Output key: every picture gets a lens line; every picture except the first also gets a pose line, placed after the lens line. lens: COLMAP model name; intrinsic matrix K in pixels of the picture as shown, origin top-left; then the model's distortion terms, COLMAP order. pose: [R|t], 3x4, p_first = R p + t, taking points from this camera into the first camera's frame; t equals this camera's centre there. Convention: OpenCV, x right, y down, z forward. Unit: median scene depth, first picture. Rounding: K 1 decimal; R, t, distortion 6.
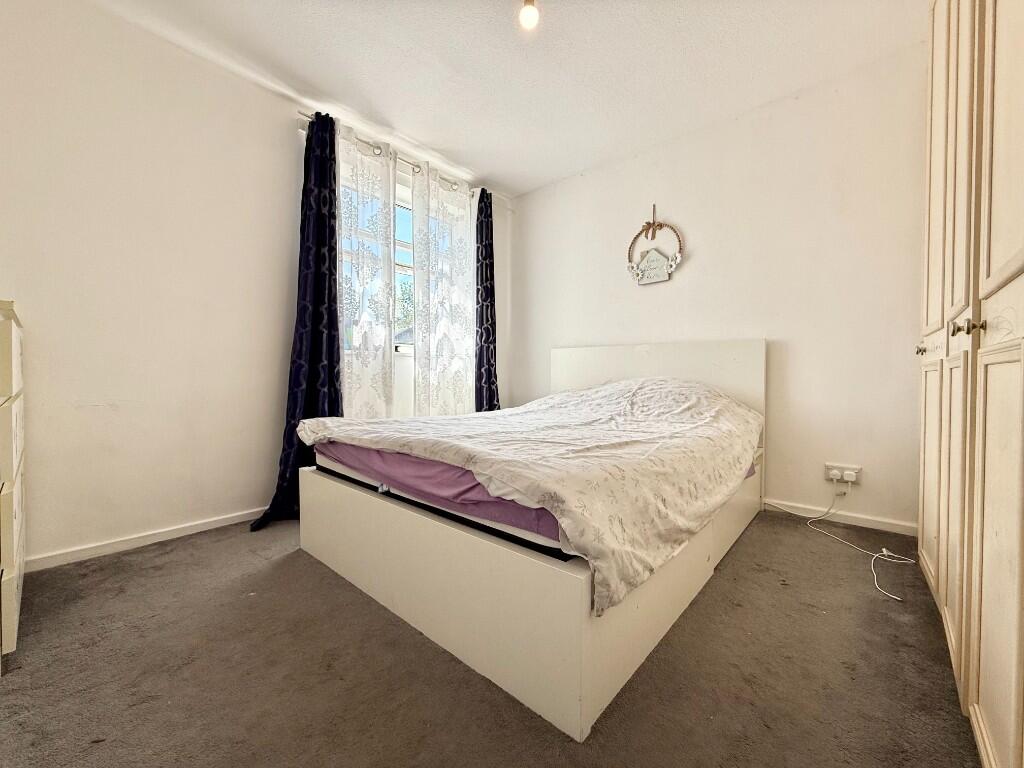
lens RADIAL K [[407.7, 0, 509.1], [0, 407.7, 384.6], [0, 0, 1]] dist [0.001046, 0.000214]
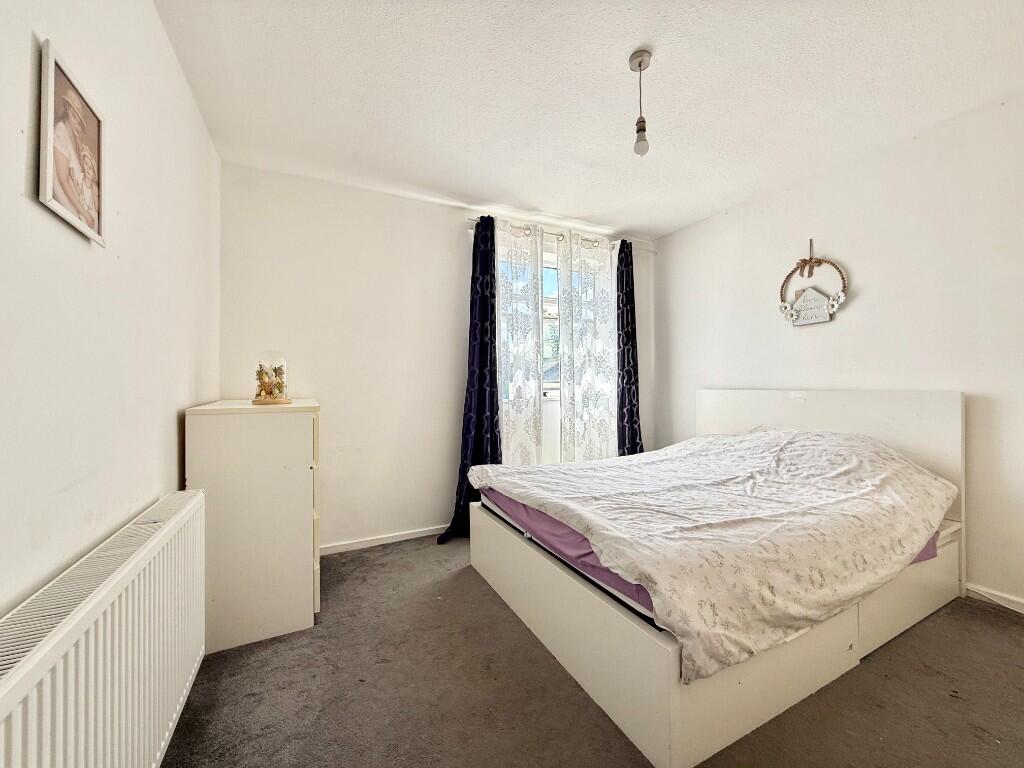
lens RADIAL K [[407.7, 0, 509.1], [0, 407.7, 384.6], [0, 0, 1]] dist [0.001046, 0.000214]
pose [[0.926980, -0.012253, -0.374910, 0.078546], [0.006717, 0.999848, -0.016070, -0.124376], [0.375051, 0.012378, 0.926922, -0.135944]]
